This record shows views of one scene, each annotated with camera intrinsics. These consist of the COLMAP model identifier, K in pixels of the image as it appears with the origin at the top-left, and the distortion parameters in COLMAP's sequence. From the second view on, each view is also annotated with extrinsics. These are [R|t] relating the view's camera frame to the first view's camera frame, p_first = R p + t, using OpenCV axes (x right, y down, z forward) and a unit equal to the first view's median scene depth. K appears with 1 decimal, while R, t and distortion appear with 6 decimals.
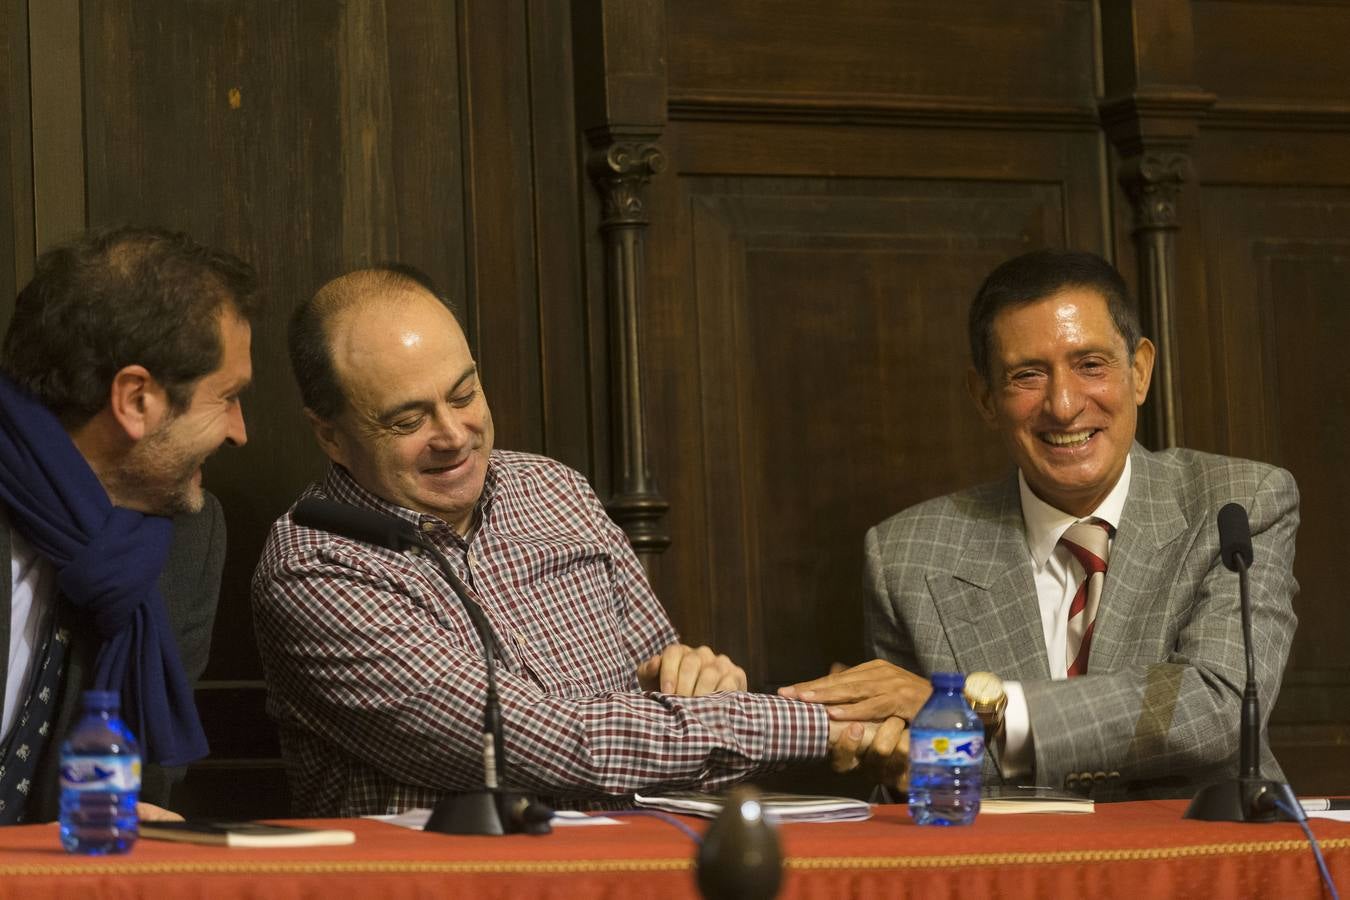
lens RADIAL K [[6850.8, 0, 683.2], [0, 6850.8, 450.4], [0, 0, 1]] dist [0.120833, 0.000000]
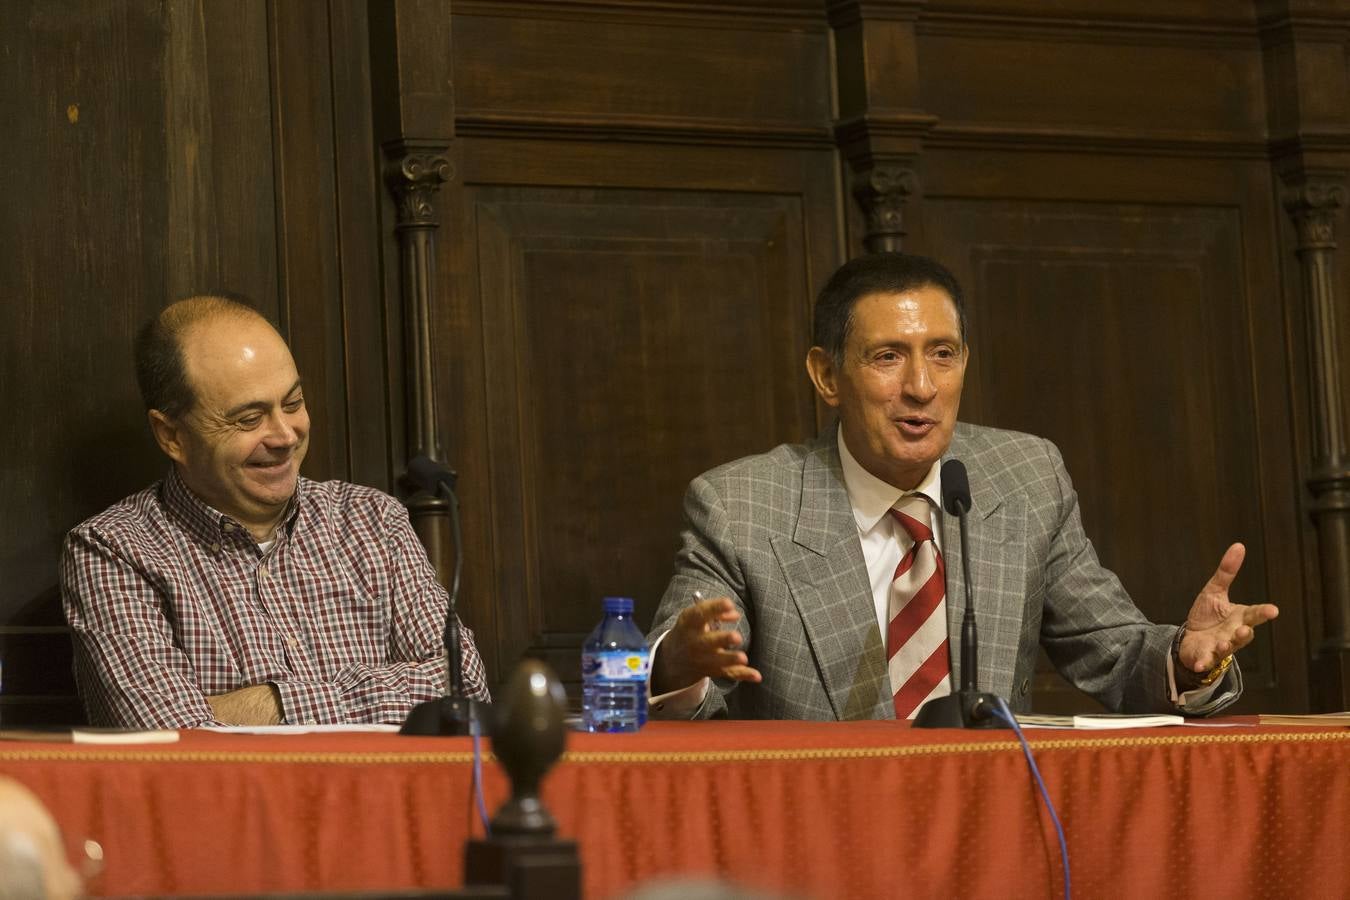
lens RADIAL K [[6850.8, 0, 669.4], [0, 6850.8, 447.0], [0, 0, 1]] dist [0.120833, 0.000000]
pose [[0.999354, -0.003258, 0.035794, -0.007594], [0.004664, 0.999218, -0.039275, 0.048258], [-0.035638, 0.039416, 0.998587, -0.132415]]
